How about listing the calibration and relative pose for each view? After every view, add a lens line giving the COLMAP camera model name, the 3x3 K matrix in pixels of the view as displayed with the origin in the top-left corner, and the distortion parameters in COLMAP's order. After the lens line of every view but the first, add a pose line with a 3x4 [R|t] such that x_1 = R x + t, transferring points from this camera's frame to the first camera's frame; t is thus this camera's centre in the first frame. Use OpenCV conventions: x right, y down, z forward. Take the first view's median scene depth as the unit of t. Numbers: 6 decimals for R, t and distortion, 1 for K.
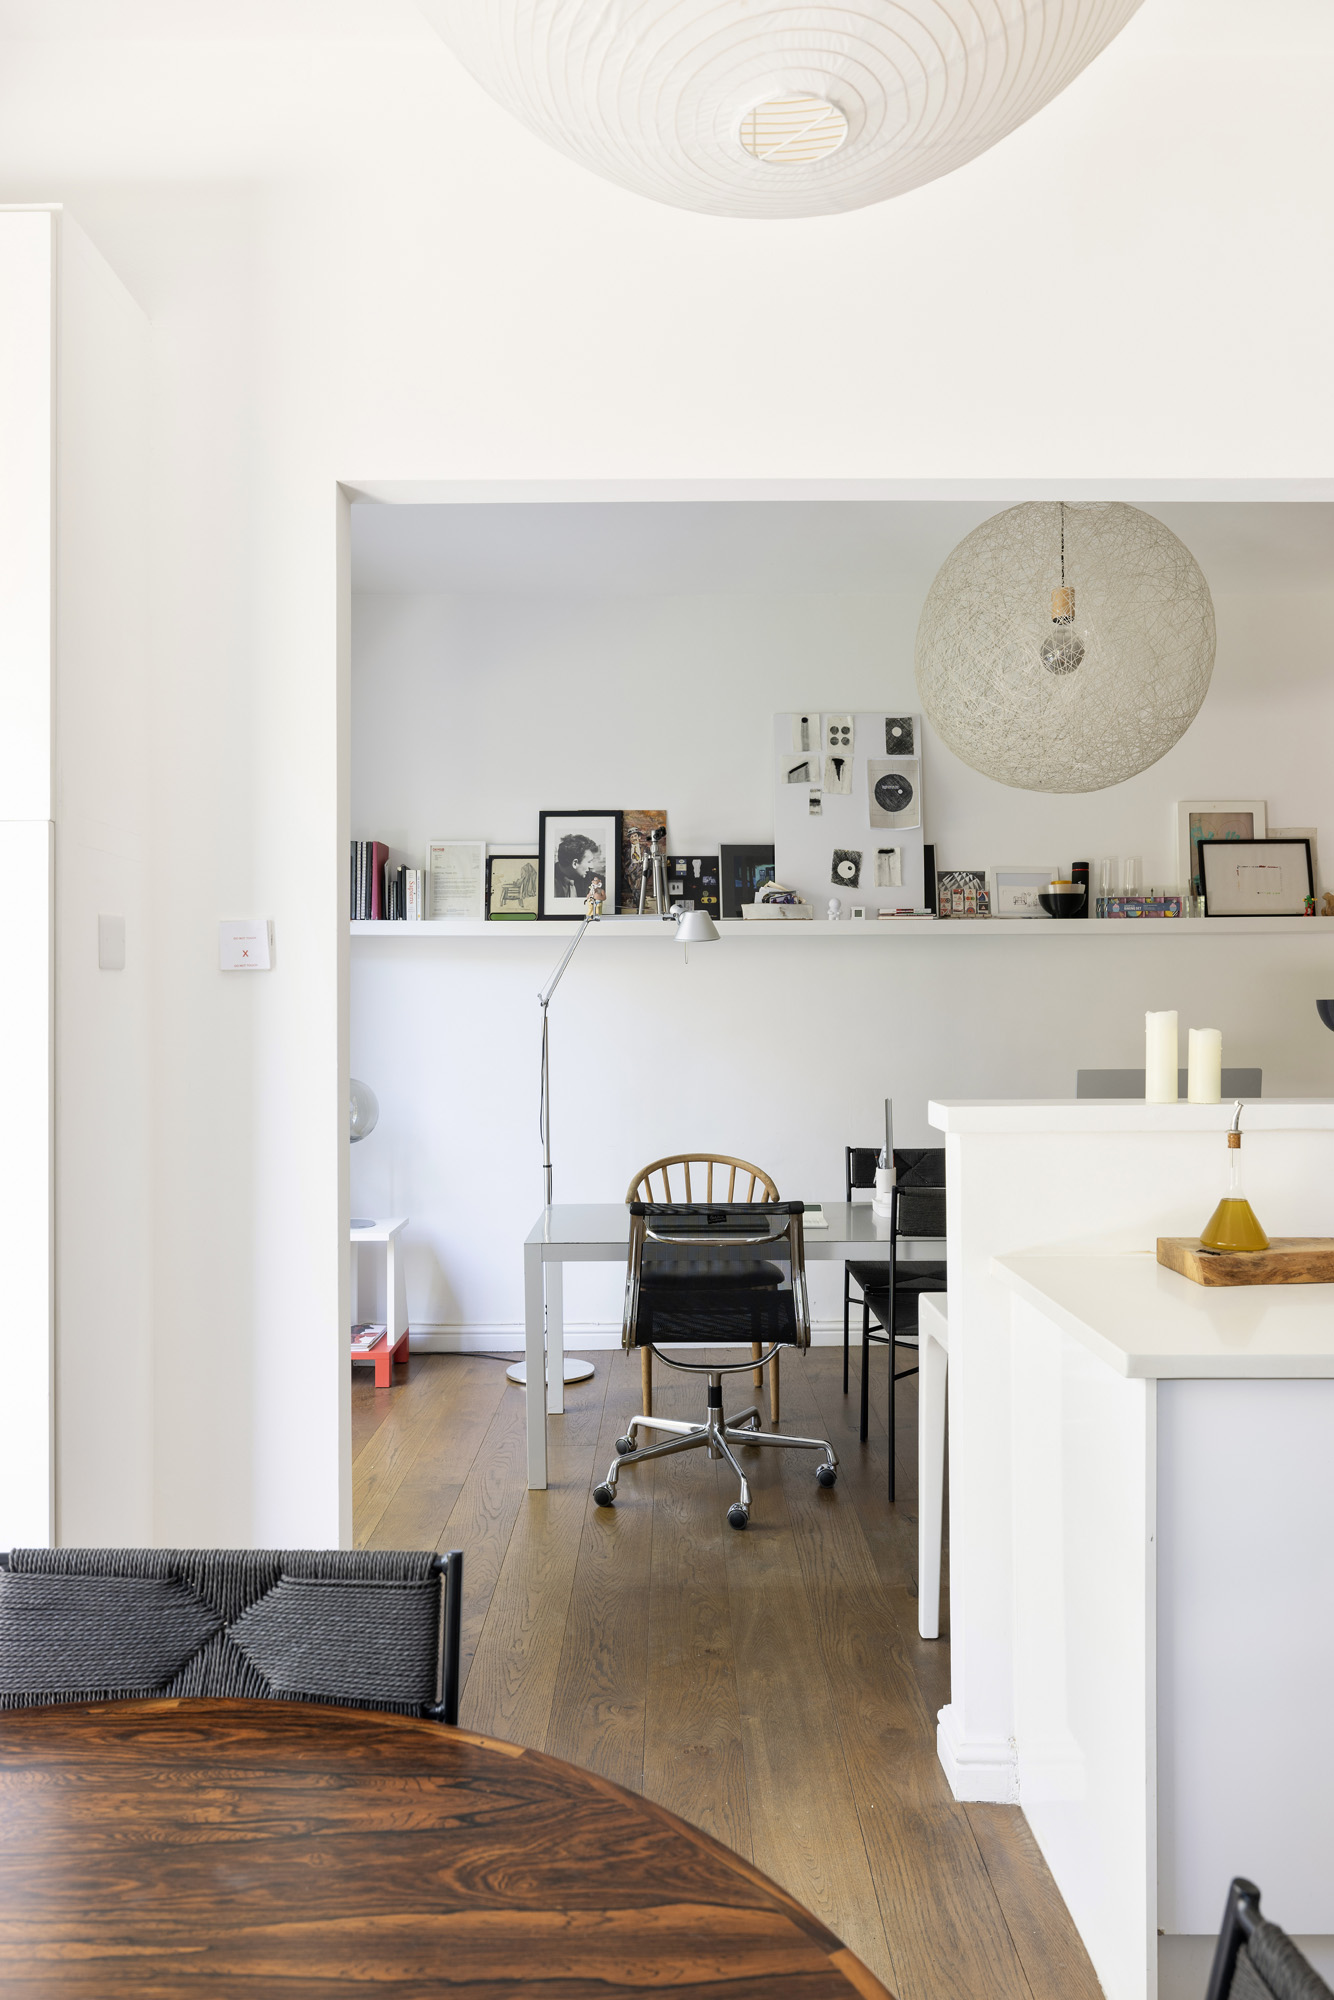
lens RADIAL K [[1337.6, 0, 663.1], [0, 1337.6, 1002.7], [0, 0, 1]] dist [0.001148, -0.000453]
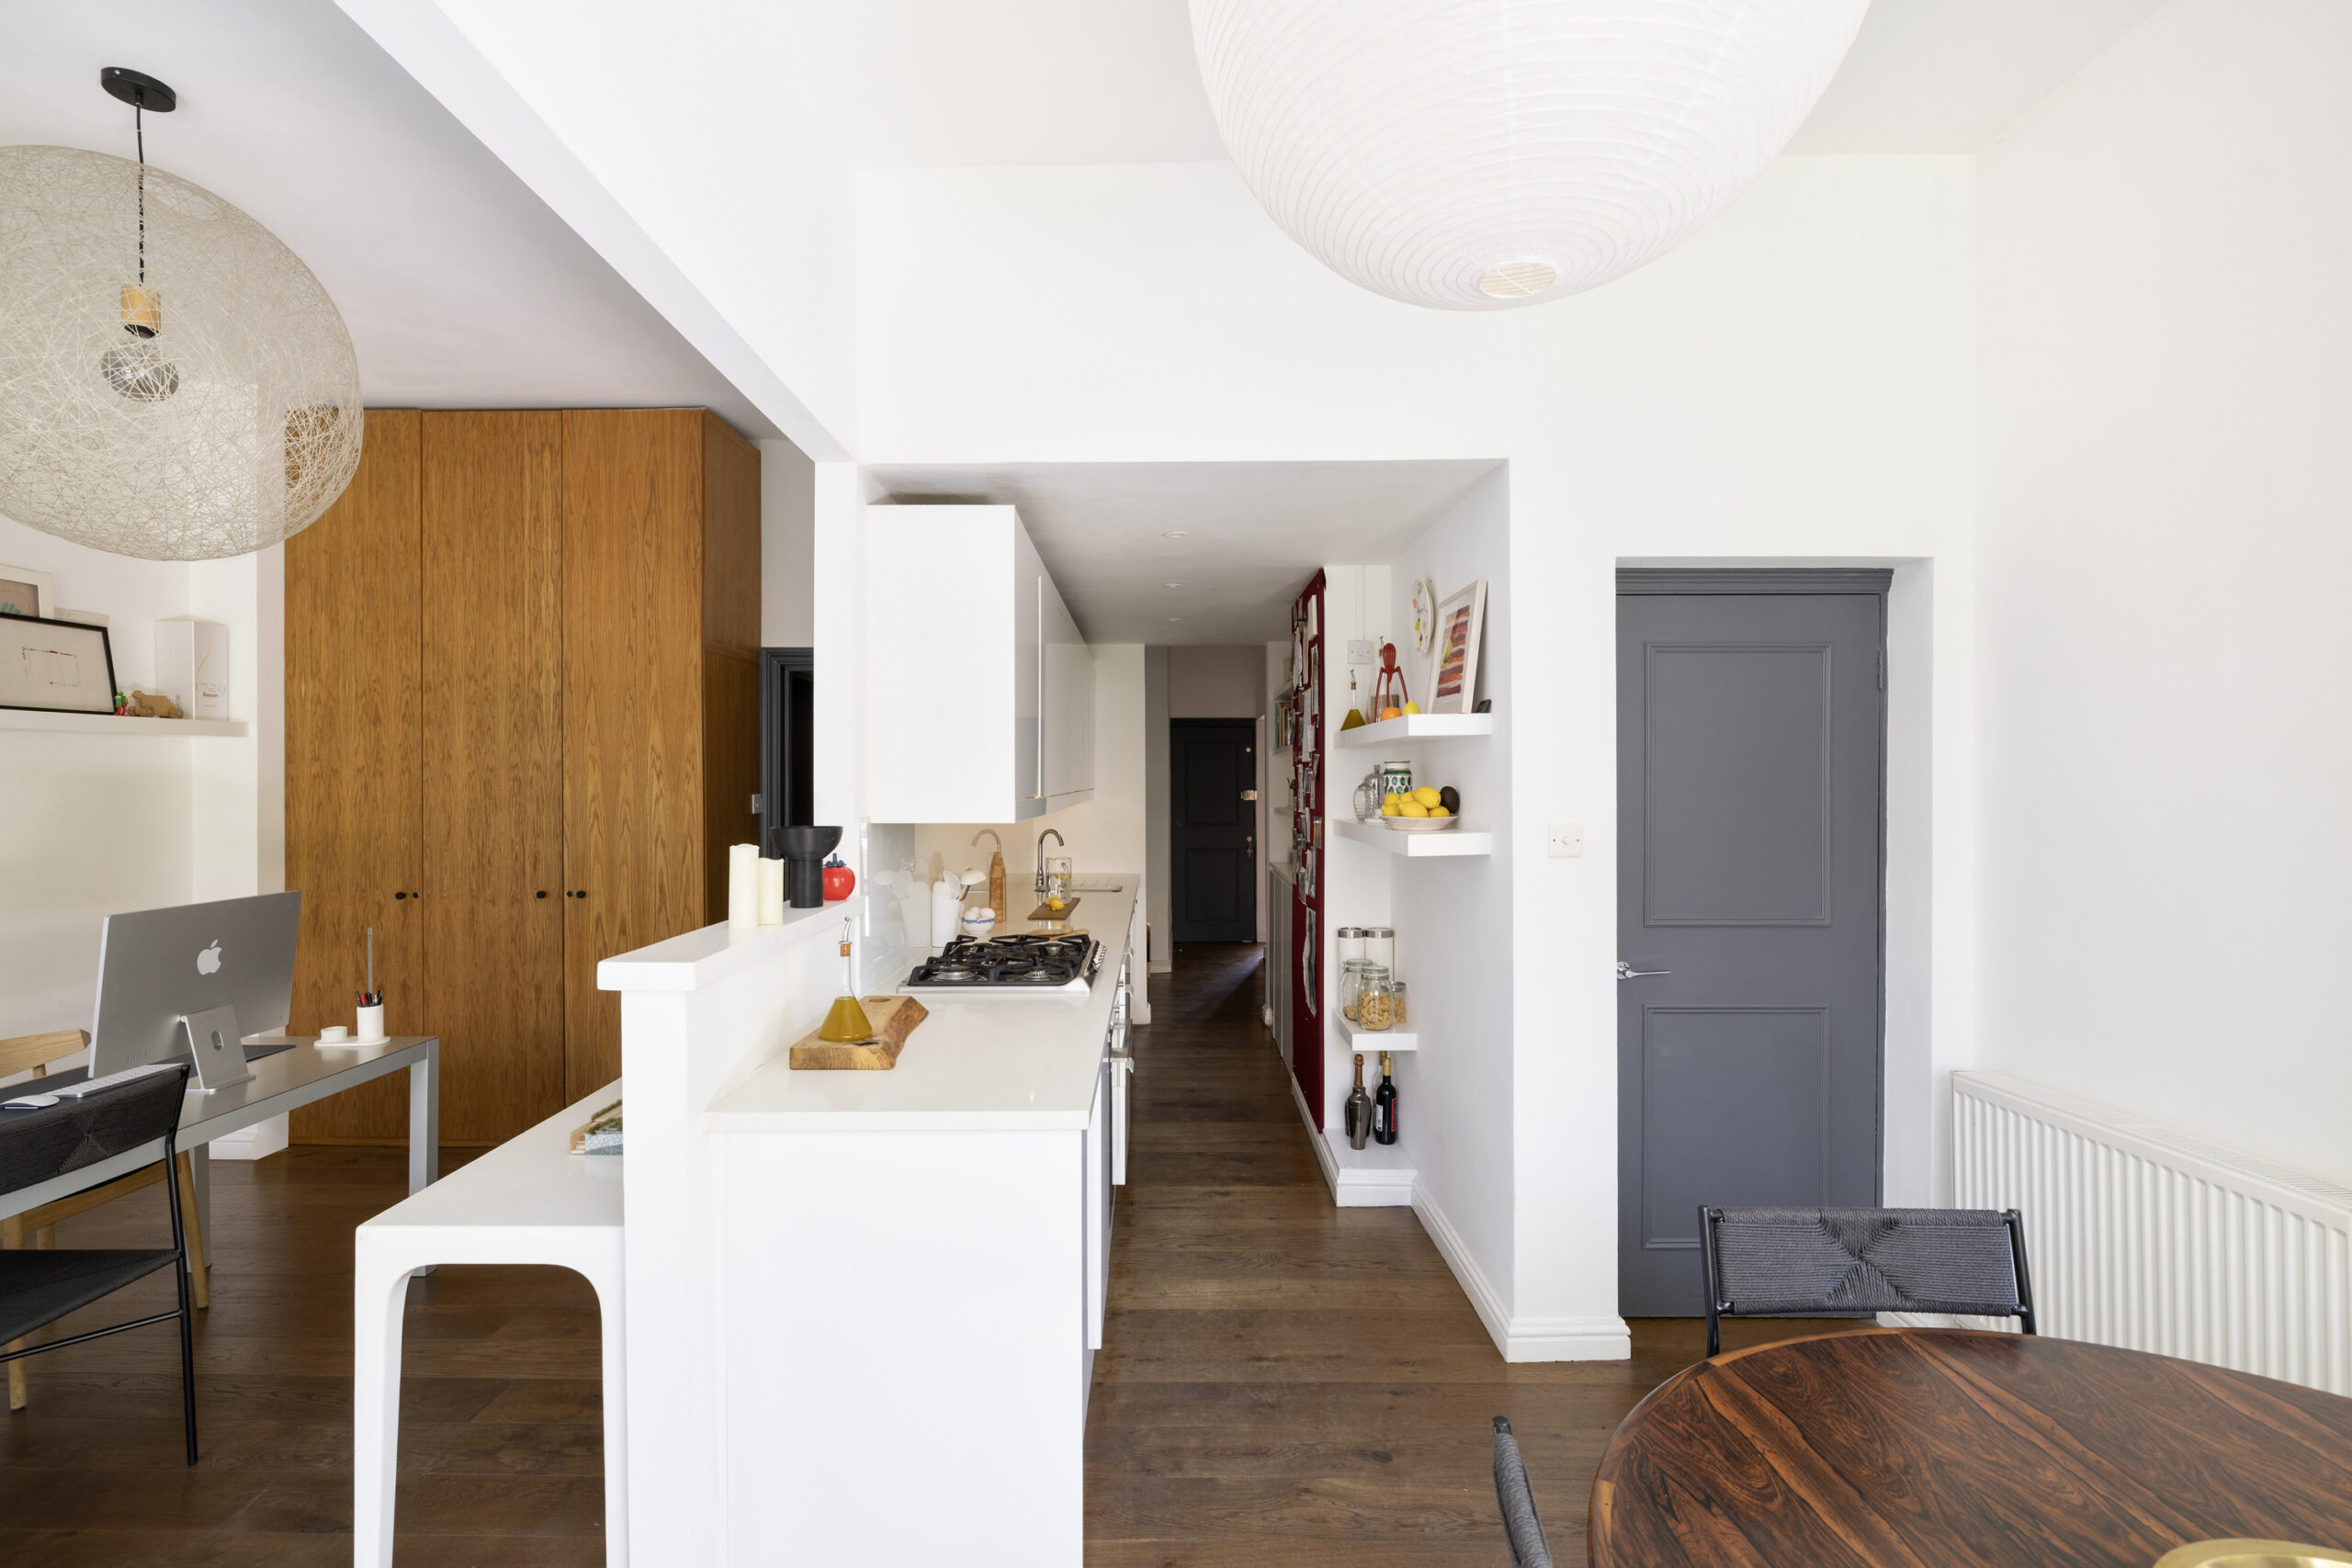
lens RADIAL K [[1073.1, 0, 1169.5], [0, 1073.1, 784.9], [0, 0, 1]] dist [0.003010, 0.000010]
pose [[-0.017697, 0.008734, 0.999805, -0.243939], [-0.008162, 0.999927, -0.008880, -0.018149], [-0.999810, -0.008317, -0.017624, 0.313513]]
